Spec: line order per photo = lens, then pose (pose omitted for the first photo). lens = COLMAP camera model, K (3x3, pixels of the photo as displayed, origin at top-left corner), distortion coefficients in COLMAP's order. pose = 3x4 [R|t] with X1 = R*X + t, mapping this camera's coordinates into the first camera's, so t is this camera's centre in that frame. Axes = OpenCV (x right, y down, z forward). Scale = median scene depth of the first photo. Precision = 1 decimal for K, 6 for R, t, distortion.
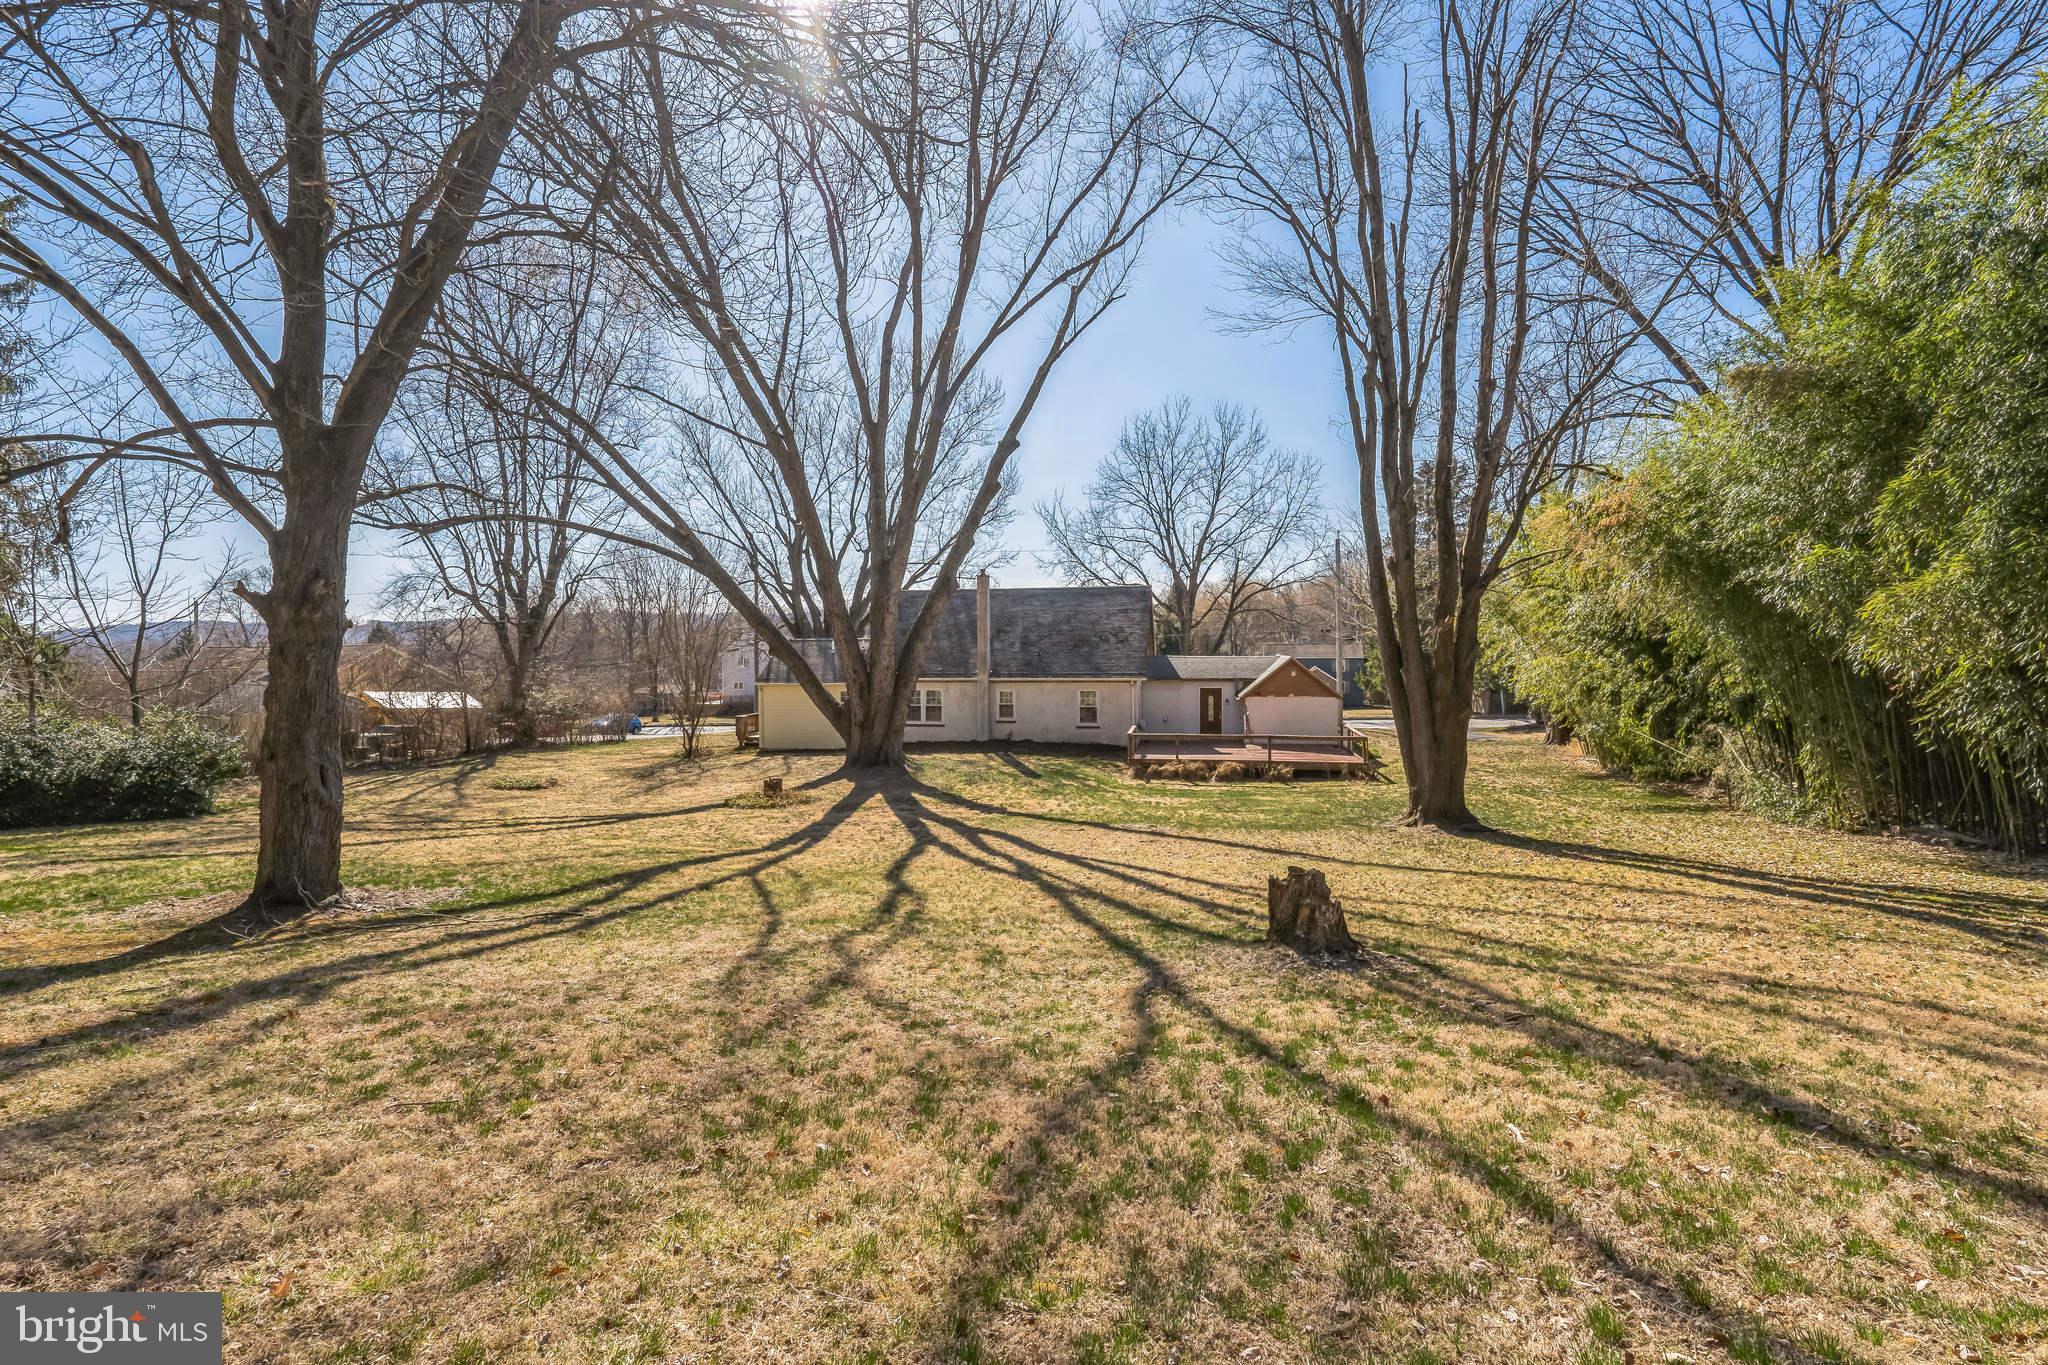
lens RADIAL K [[905.4, 0, 1033.1], [0, 905.4, 686.8], [0, 0, 1]] dist [-0.000459, 0.000123]
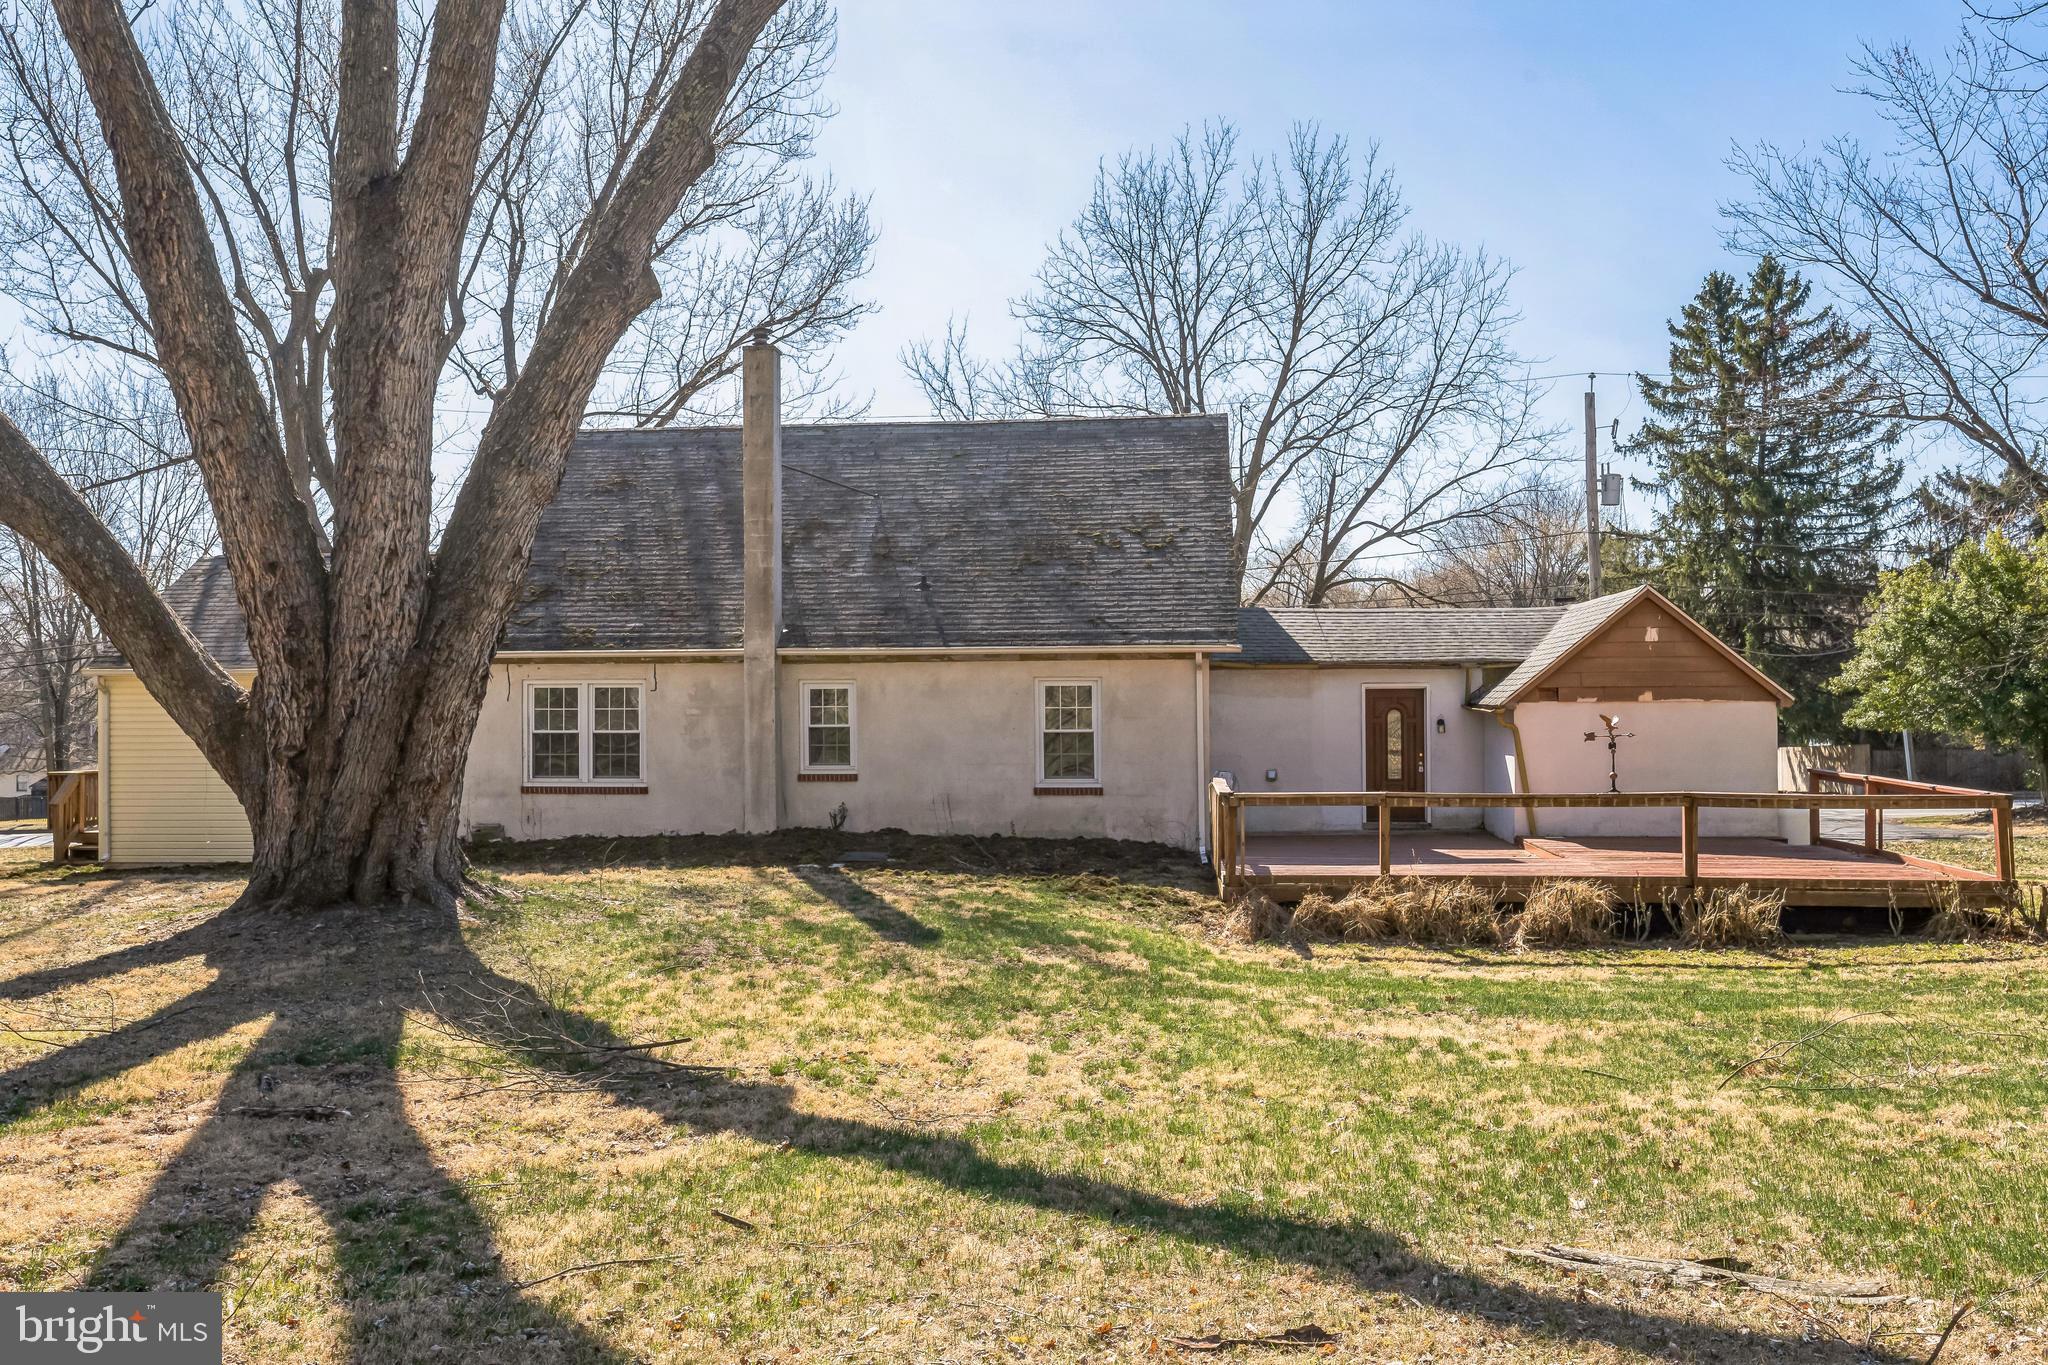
lens RADIAL K [[1620.7, 0, 1024.0], [0, 1620.7, 682.5], [0, 0, 1]] dist [-0.000762, 0.000829]
pose [[0.997074, 0.000484, 0.076447, -0.003184], [0.003816, 0.998418, -0.056096, 0.037099], [-0.076353, 0.056224, 0.995494, 0.382256]]
